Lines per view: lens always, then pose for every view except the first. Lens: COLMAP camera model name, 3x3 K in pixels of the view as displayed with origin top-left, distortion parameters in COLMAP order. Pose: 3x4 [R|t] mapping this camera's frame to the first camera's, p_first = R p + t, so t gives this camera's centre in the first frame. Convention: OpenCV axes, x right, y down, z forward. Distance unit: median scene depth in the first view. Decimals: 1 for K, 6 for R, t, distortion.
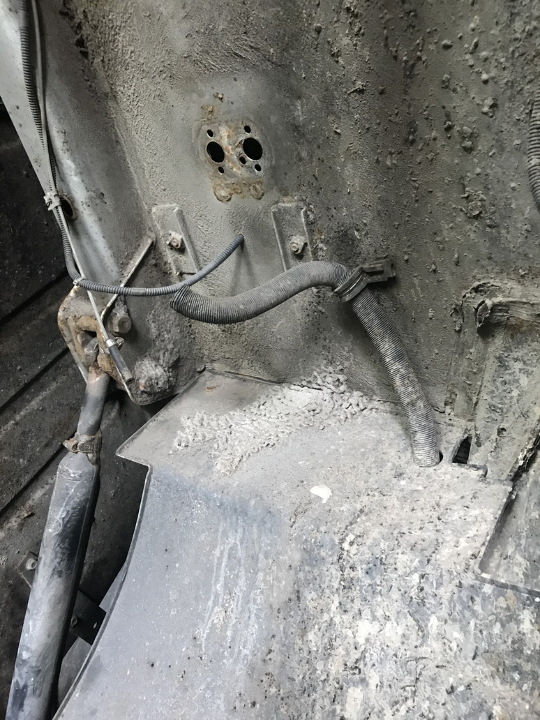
lens RADIAL K [[594.5, 0, 272.1], [0, 594.5, 359.9], [0, 0, 1]] dist [0.014381, -0.003523]
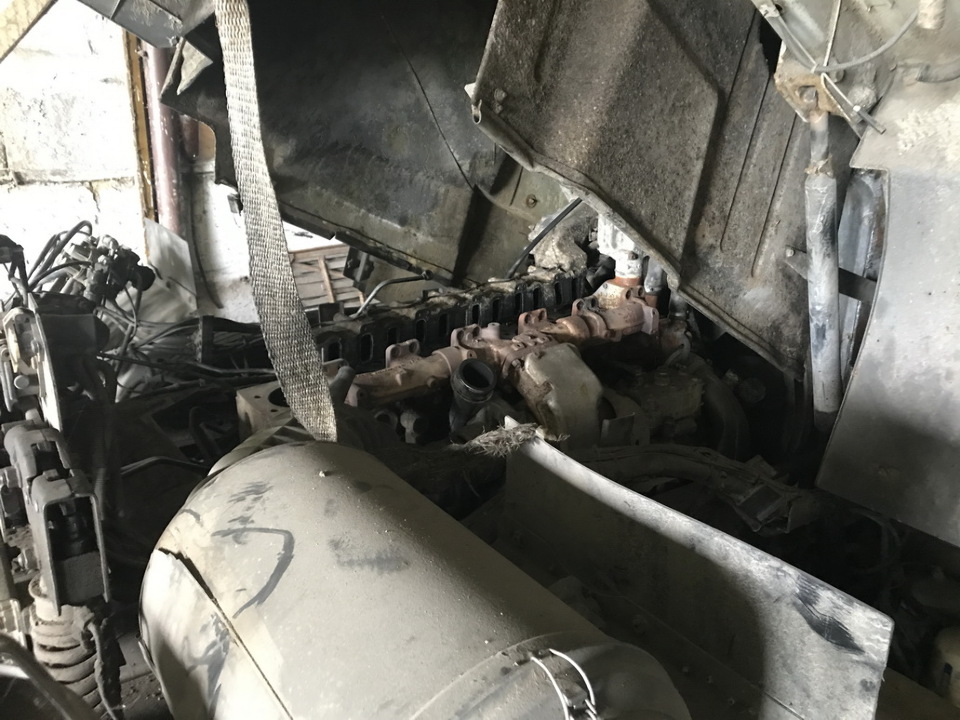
lens RADIAL K [[792.7, 0, 478.7], [0, 792.7, 357.1], [0, 0, 1]] dist [0.014381, -0.003523]
pose [[0.858562, -0.205890, -0.469554, -0.233114], [0.418515, 0.810465, 0.409867, -0.584076], [0.296170, -0.548412, 0.782003, -0.884731]]
